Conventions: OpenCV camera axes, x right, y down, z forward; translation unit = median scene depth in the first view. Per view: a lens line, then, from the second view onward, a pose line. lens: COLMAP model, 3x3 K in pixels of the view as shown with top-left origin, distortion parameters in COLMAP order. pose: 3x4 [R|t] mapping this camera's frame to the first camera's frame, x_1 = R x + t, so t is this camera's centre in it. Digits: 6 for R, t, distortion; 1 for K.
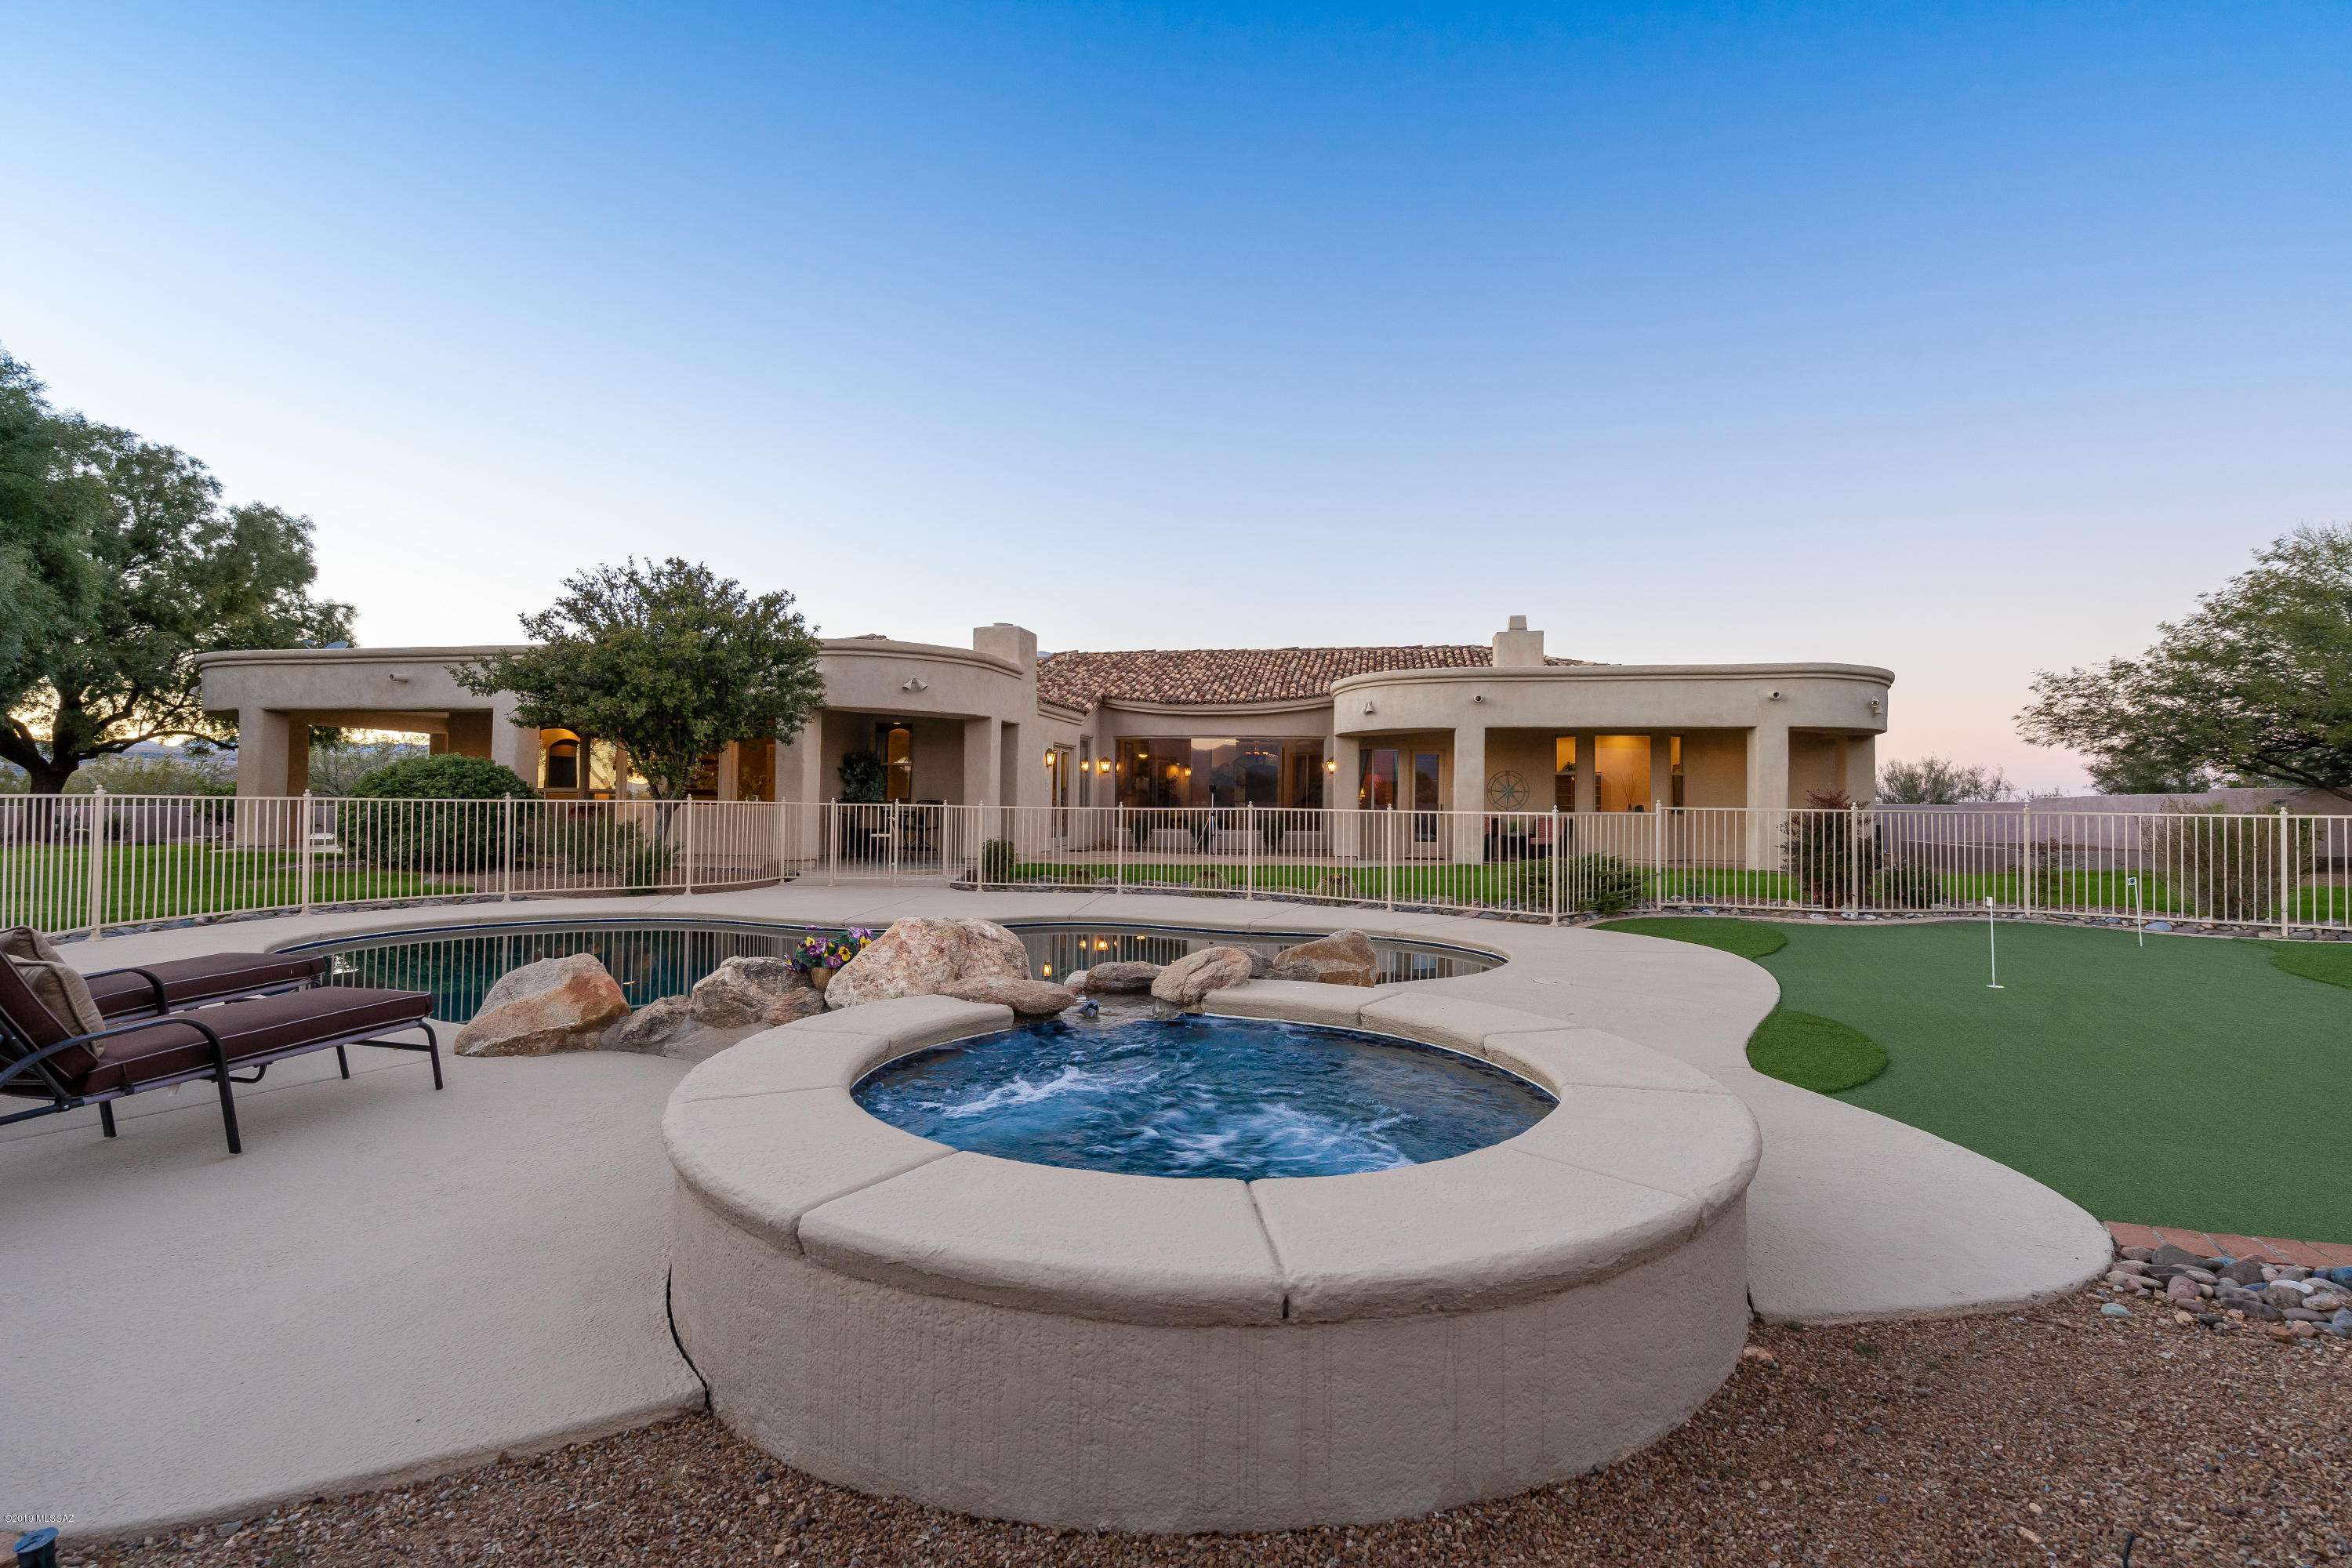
lens RADIAL K [[1056.4, 0, 1172.4], [0, 1056.4, 782.7], [0, 0, 1]] dist [-0.008169, 0.002465]
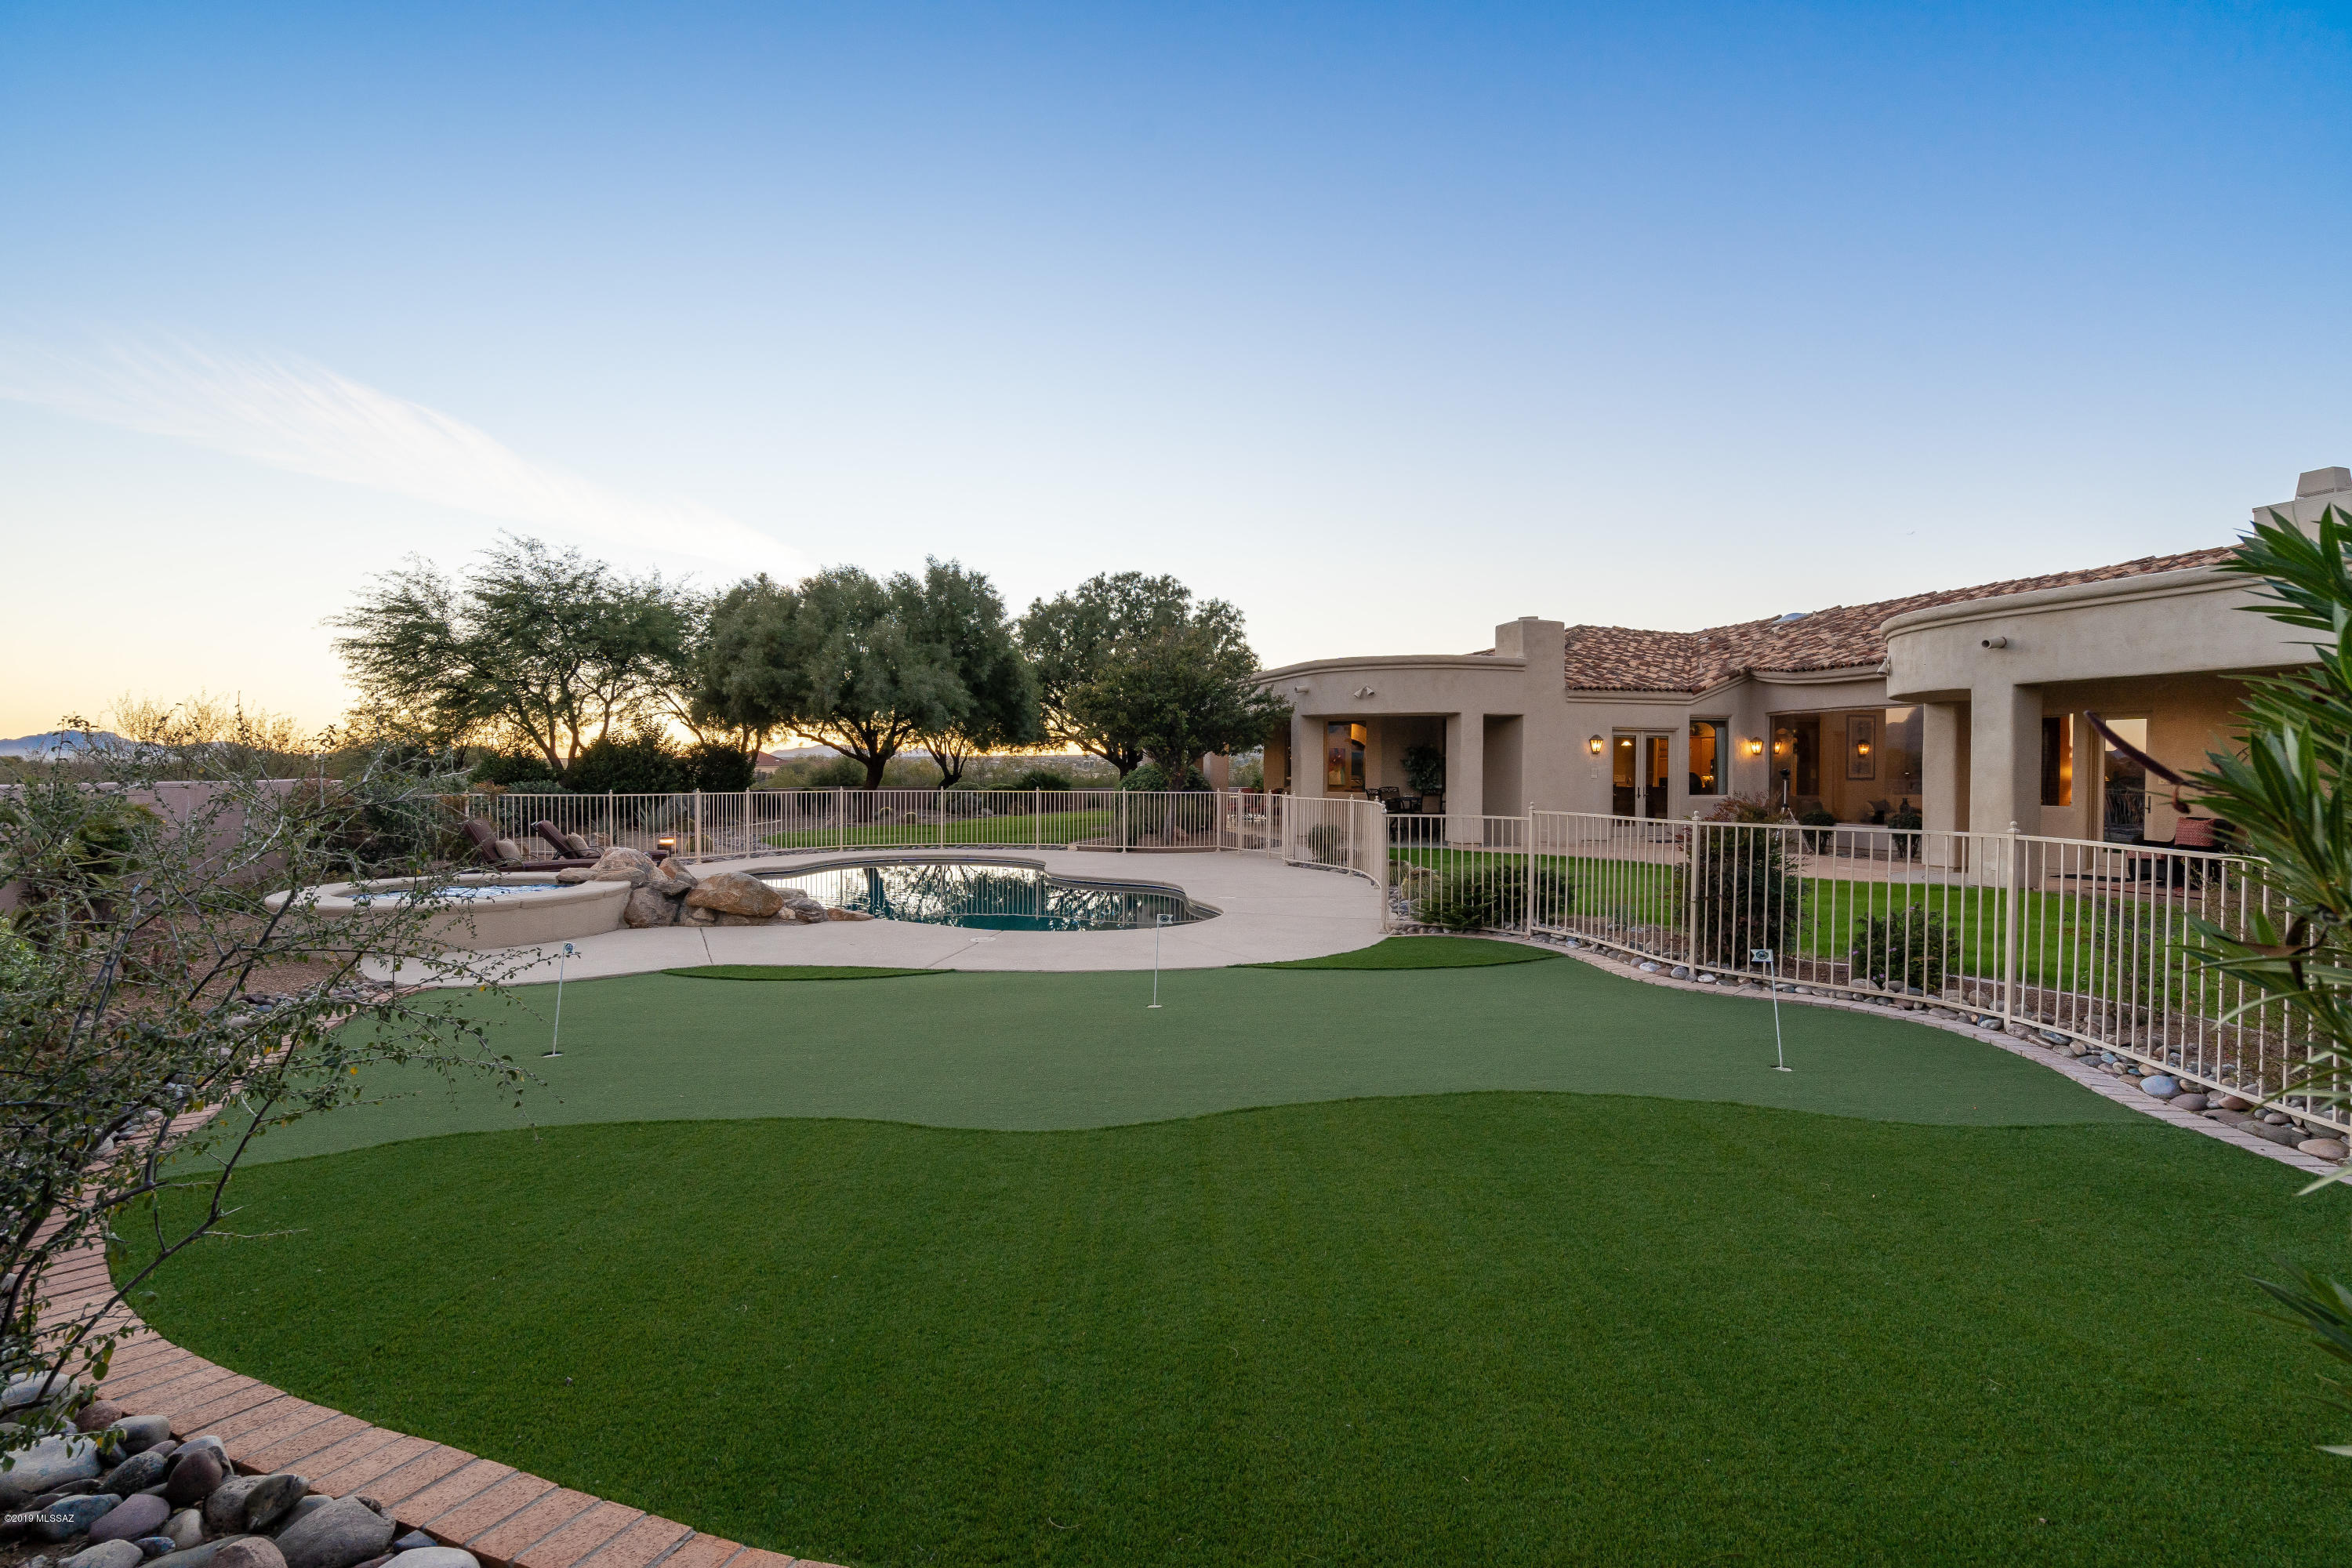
lens RADIAL K [[1056.4, 0, 1172.4], [0, 1056.4, 782.7], [0, 0, 1]] dist [-0.008169, 0.002465]
pose [[0.482296, 0.002638, -0.876004, 0.612992], [0.014470, 0.999835, 0.010978, -0.005679], [0.875889, -0.017971, 0.482178, 0.211962]]
